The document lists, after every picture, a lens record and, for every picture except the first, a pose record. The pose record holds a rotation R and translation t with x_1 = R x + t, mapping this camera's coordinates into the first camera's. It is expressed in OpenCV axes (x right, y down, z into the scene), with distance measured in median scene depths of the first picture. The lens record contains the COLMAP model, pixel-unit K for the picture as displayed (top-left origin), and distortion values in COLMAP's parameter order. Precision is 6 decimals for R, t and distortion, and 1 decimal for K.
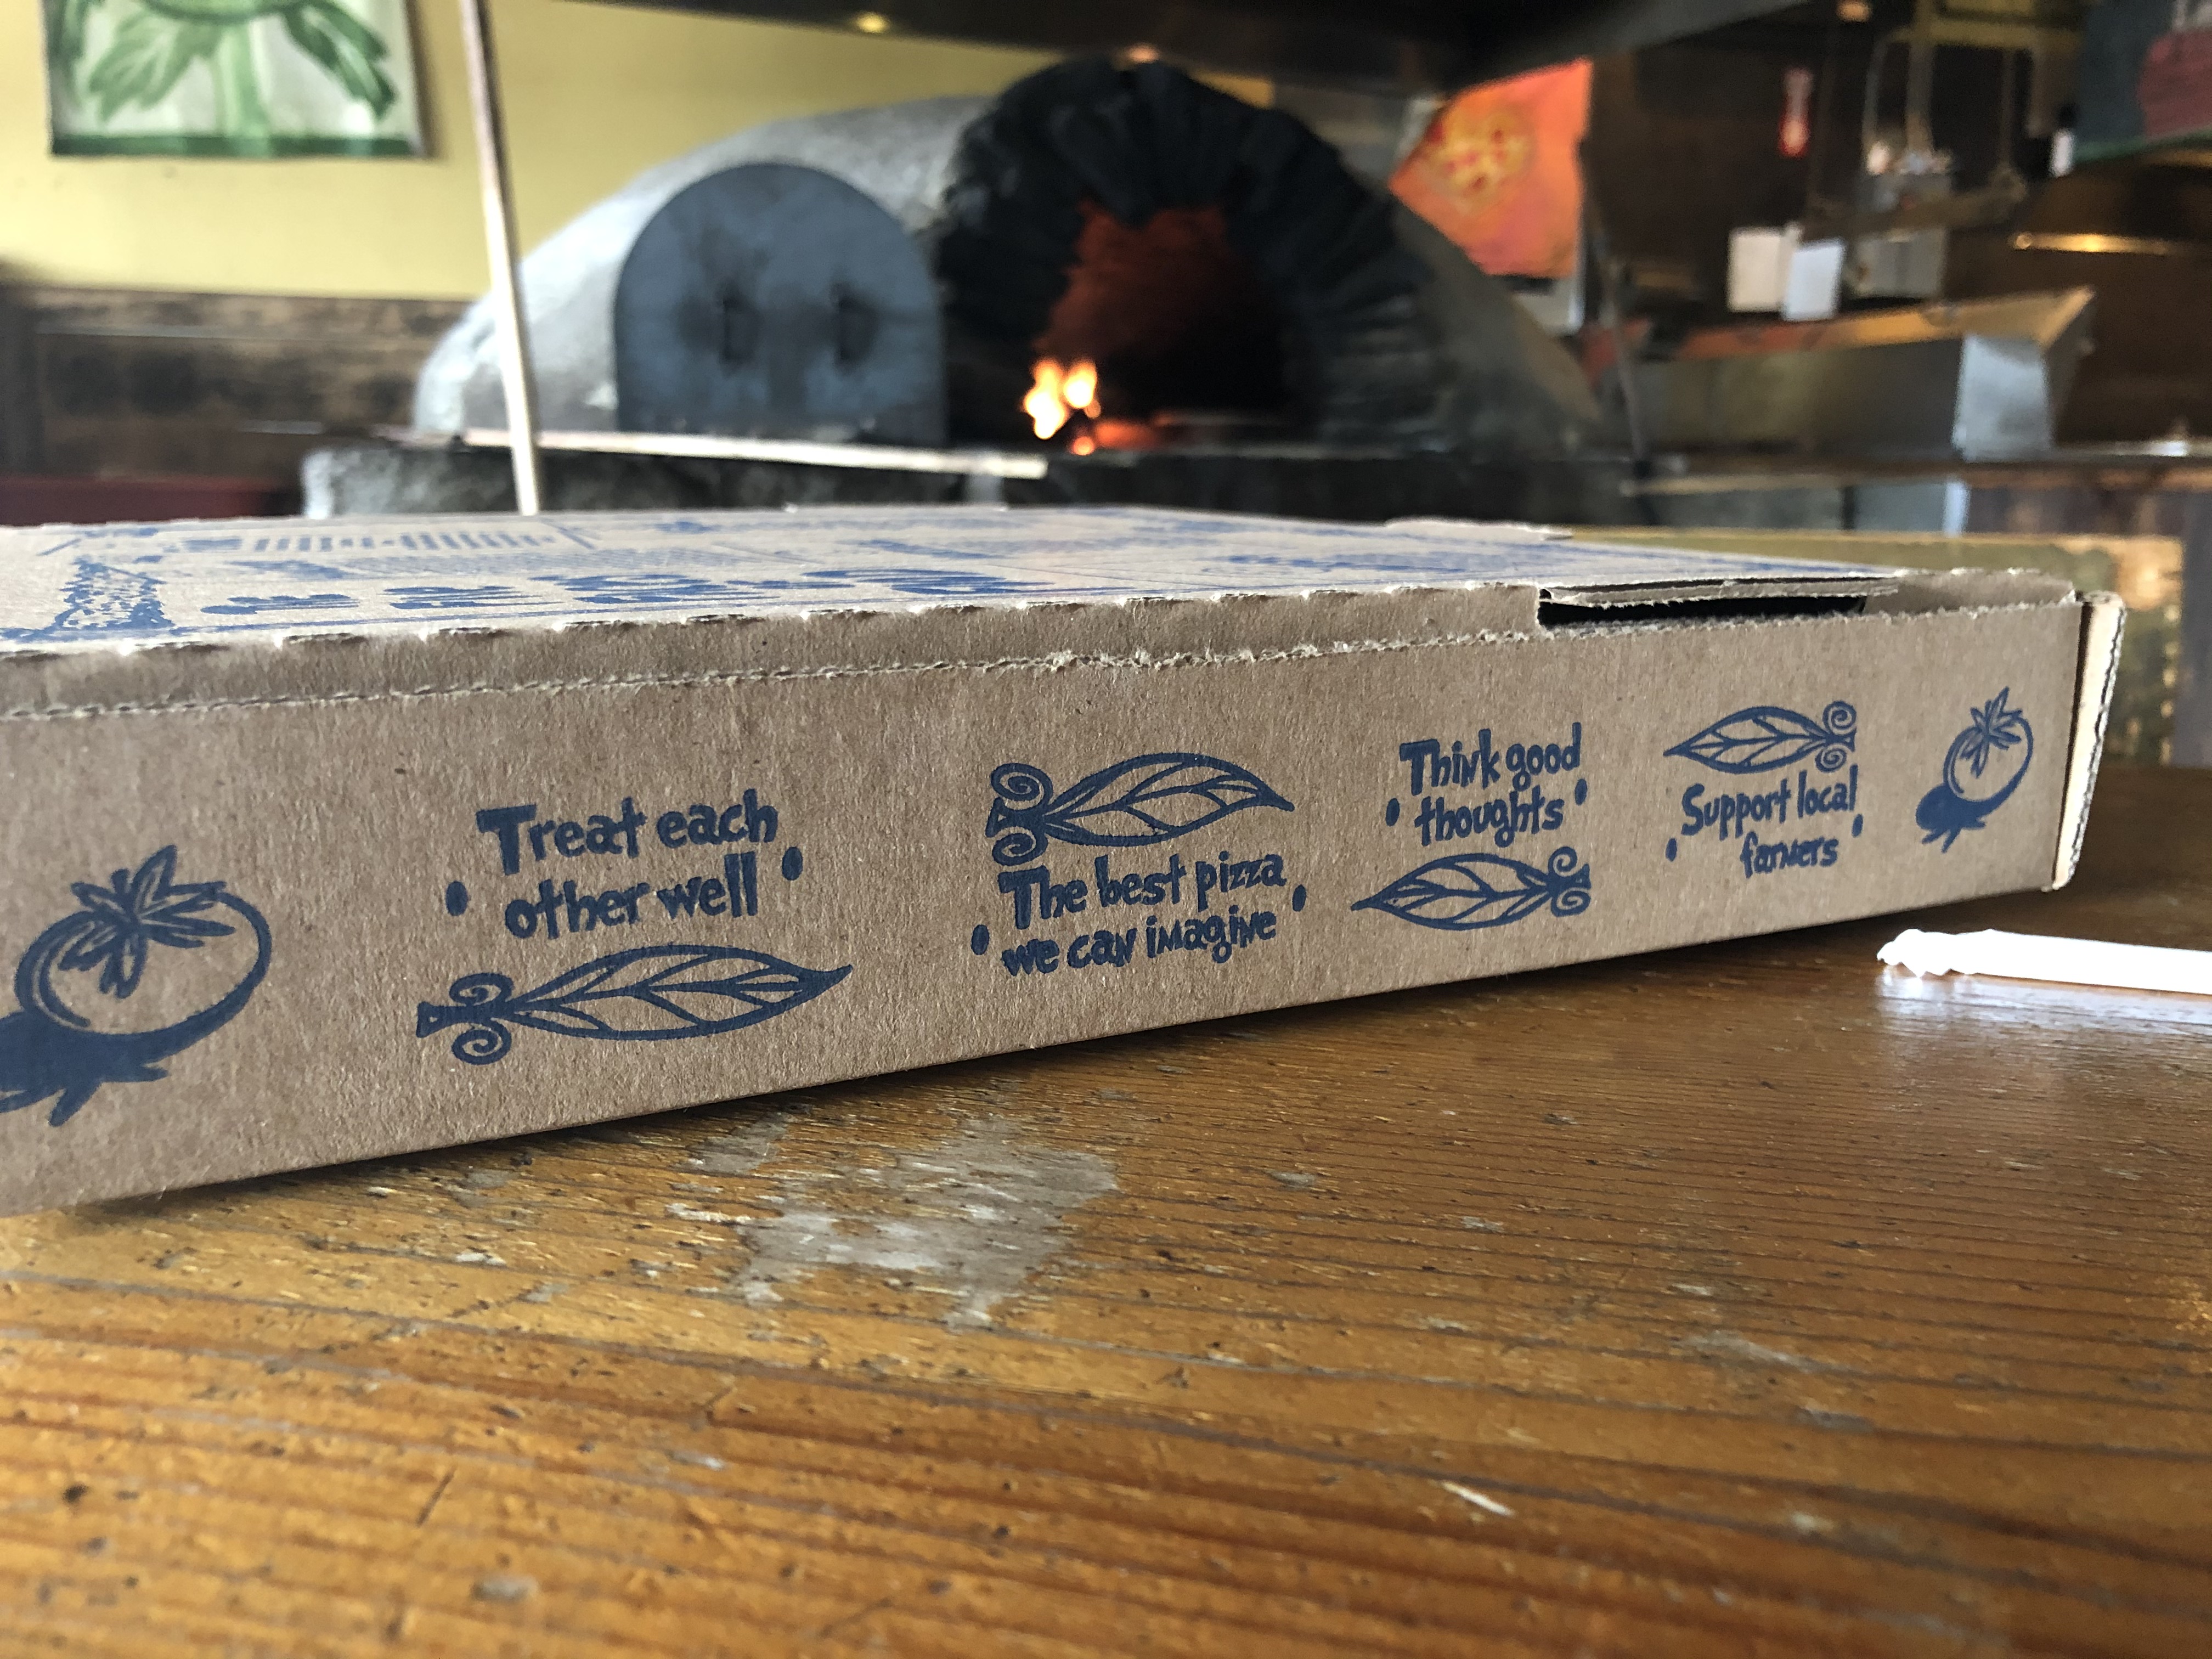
lens RADIAL K [[1659.9, 0, 1106.0], [0, 1659.9, 829.5], [0, 0, 1]] dist [0.003274, -0.041366]
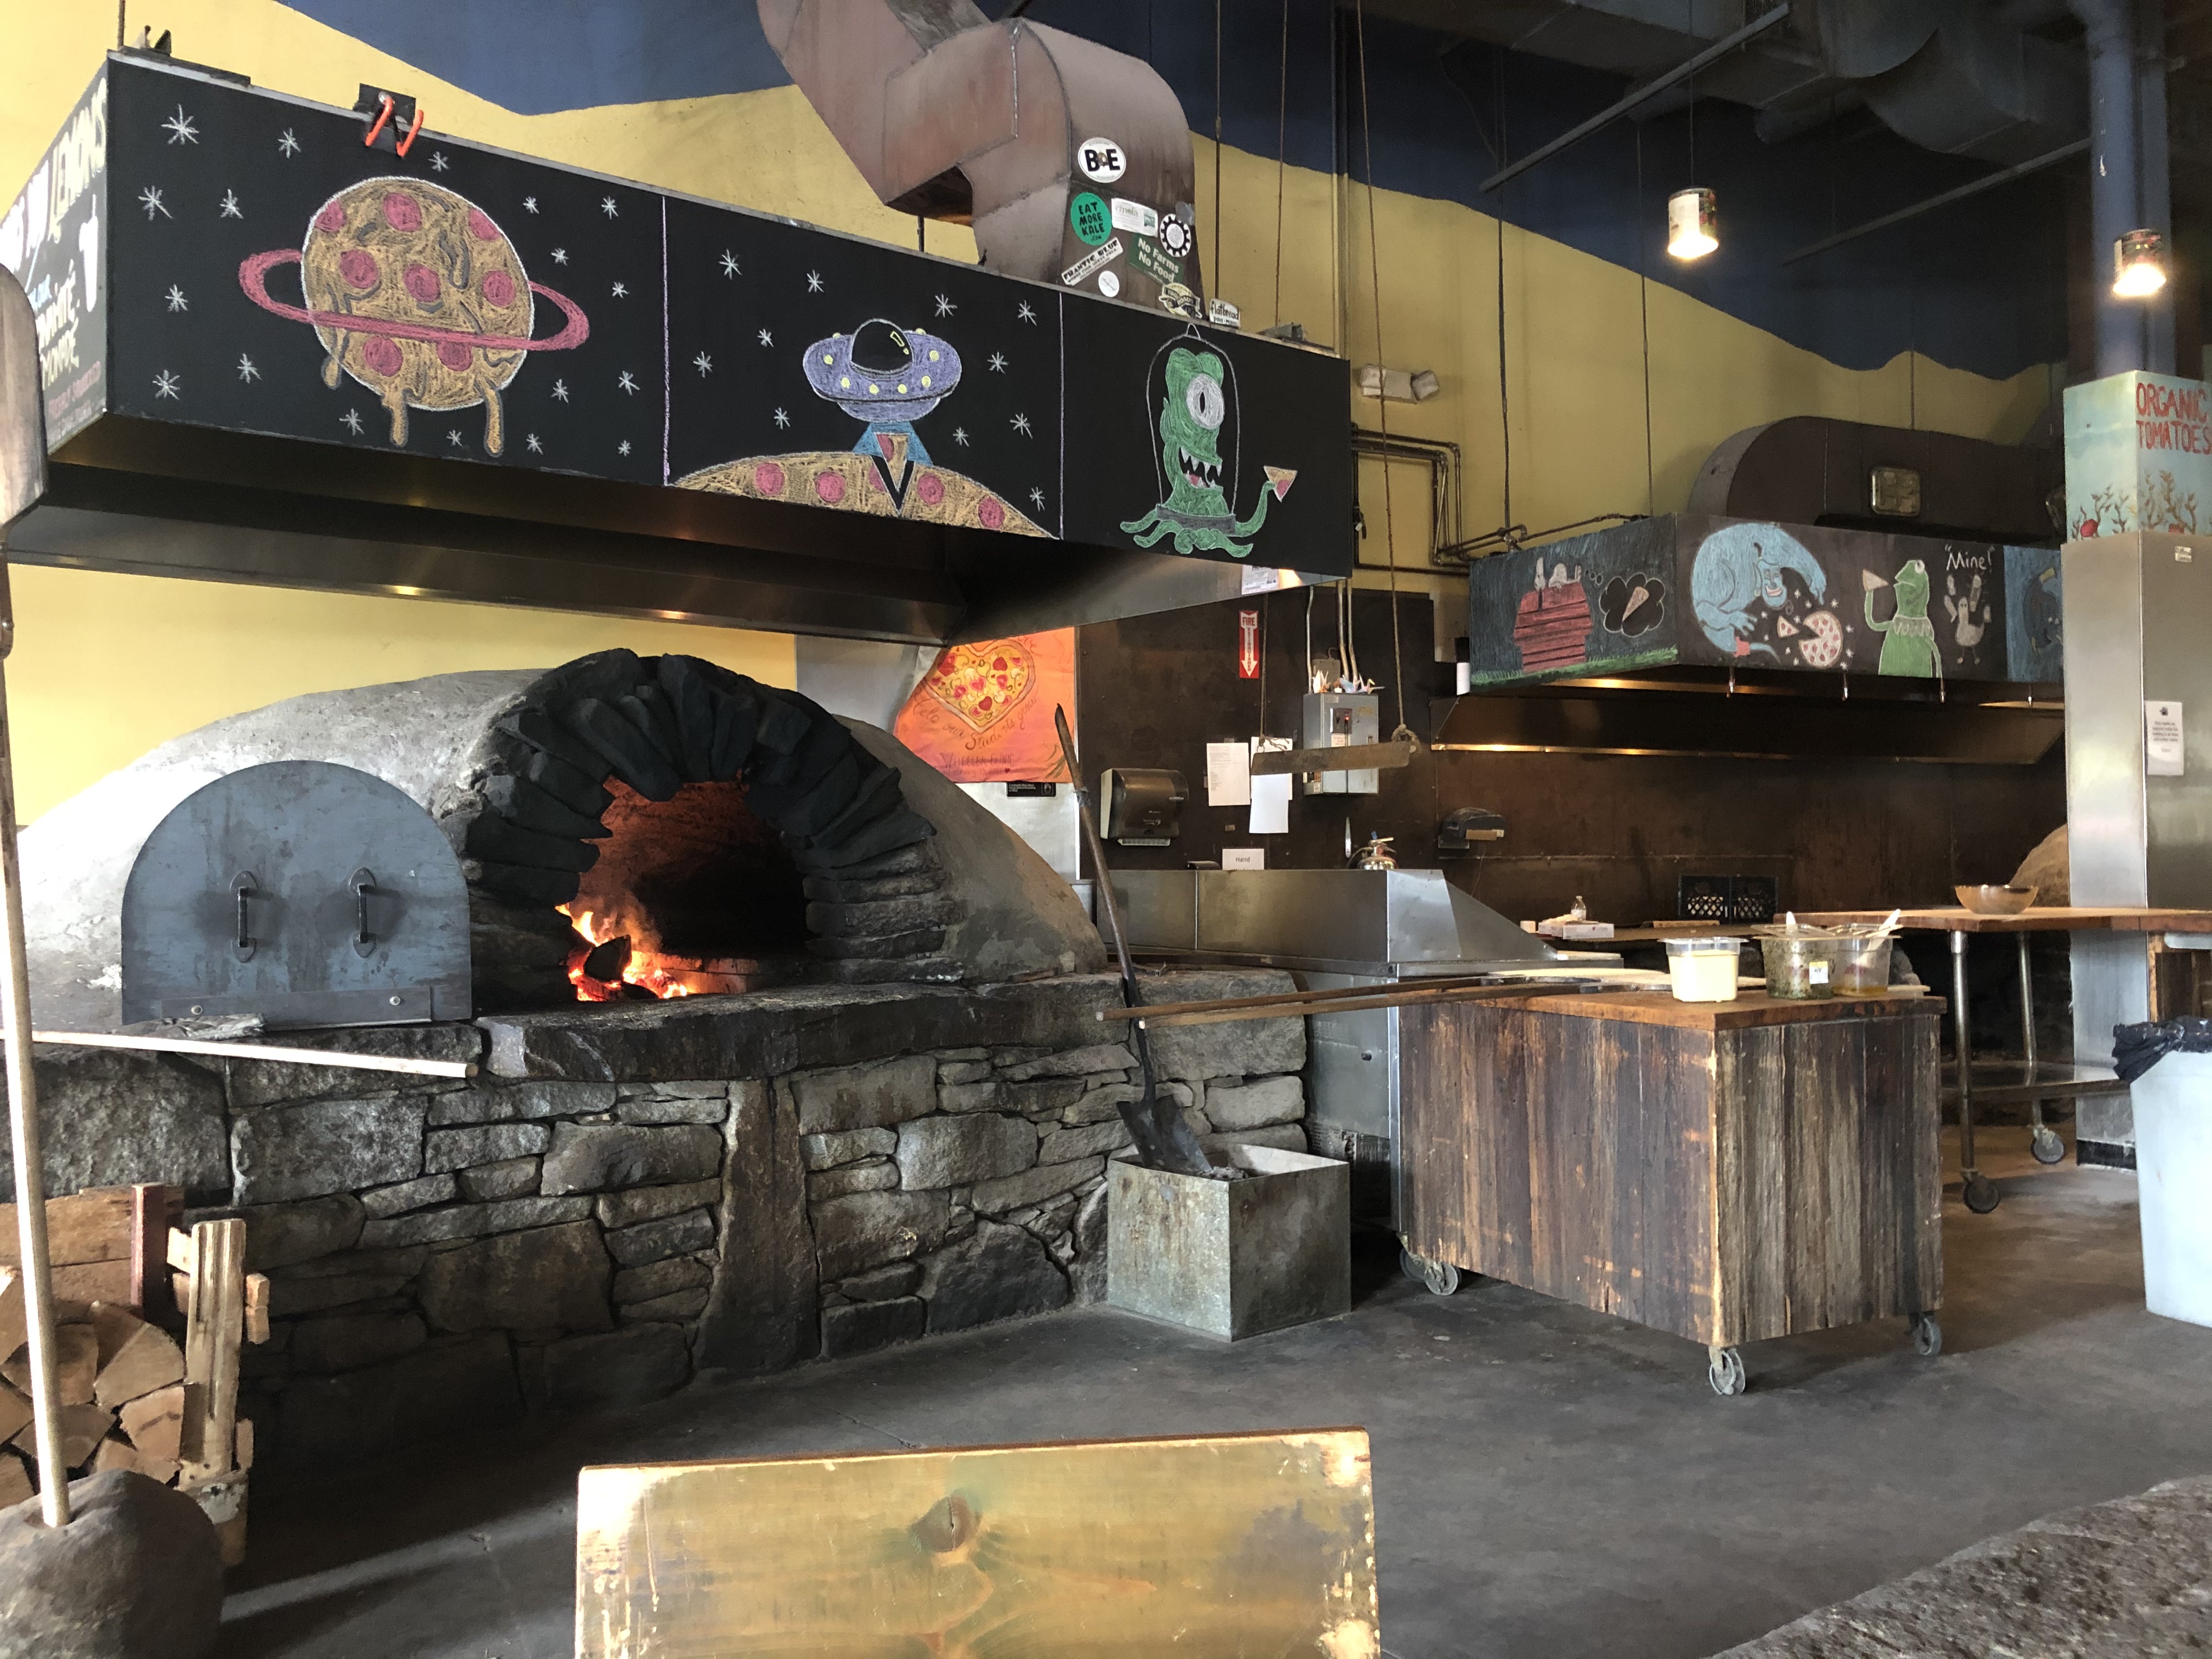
lens RADIAL K [[1659.9, 0, 1106.0], [0, 1659.9, 829.5], [0, 0, 1]] dist [0.003274, -0.041366]
pose [[0.968432, -0.016225, 0.248750, 0.028789], [0.065340, 0.979512, -0.190491, -0.113745], [-0.240563, 0.200730, 0.949651, -0.098137]]
